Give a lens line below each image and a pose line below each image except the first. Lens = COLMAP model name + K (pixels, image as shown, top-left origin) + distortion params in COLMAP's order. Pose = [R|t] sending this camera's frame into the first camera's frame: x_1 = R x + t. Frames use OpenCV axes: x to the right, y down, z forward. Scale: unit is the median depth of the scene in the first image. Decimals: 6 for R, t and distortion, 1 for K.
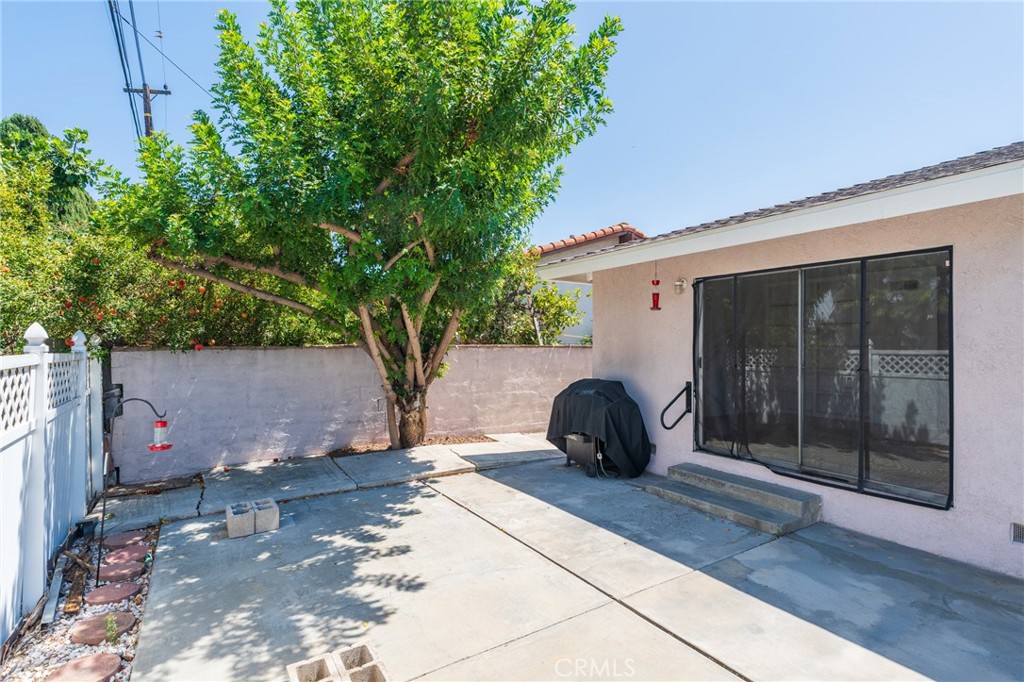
lens RADIAL K [[495.2, 0, 512.0], [0, 495.2, 341.0], [0, 0, 1]] dist [-0.031217, 0.000202]
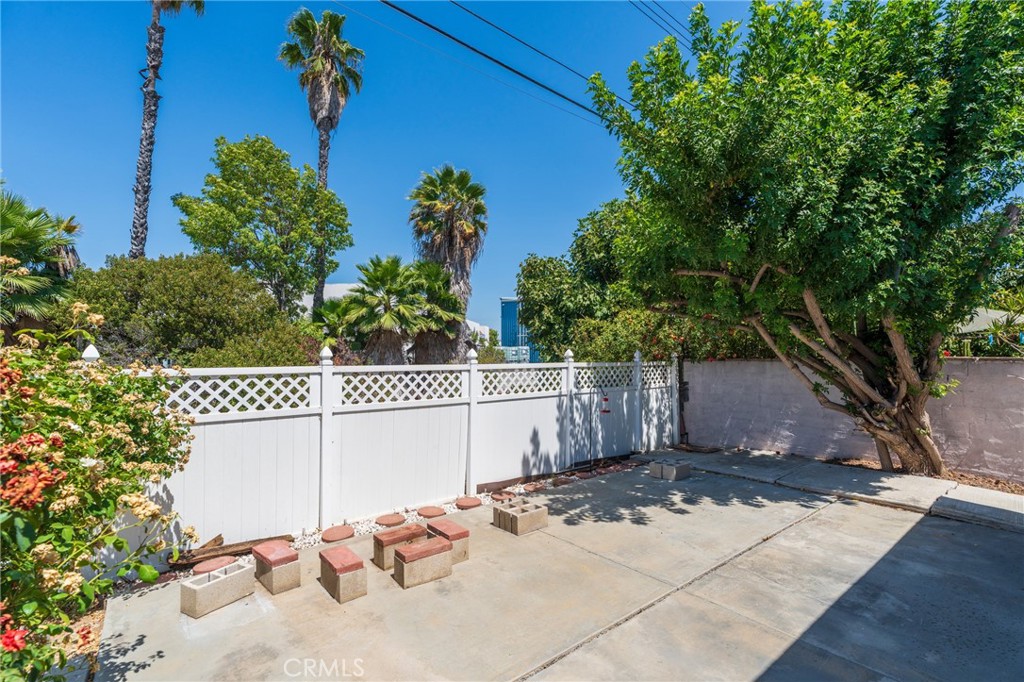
lens RADIAL K [[453.1, 0, 514.1], [0, 453.1, 354.1], [0, 0, 1]] dist [-0.026127, 0.000304]
pose [[0.113524, 0.000672, -0.993535, 0.842016], [0.011722, 0.999929, 0.002015, -0.016998], [0.993466, -0.011875, 0.113508, 0.349999]]
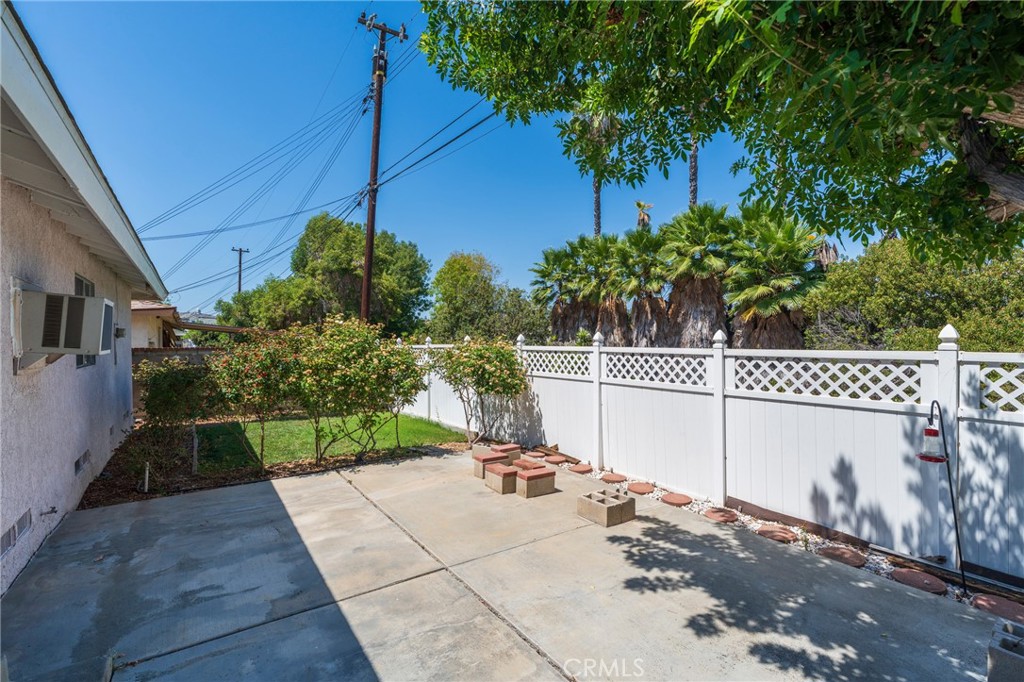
lens RADIAL K [[468.3, 0, 512.0], [0, 468.3, 341.0], [0, 0, 1]] dist [0.002002, 0.000251]
pose [[-0.998635, 0.006854, -0.051788, 0.073796], [0.007373, 0.999924, -0.009838, 0.003151], [0.051717, -0.010207, -0.998610, 1.482629]]
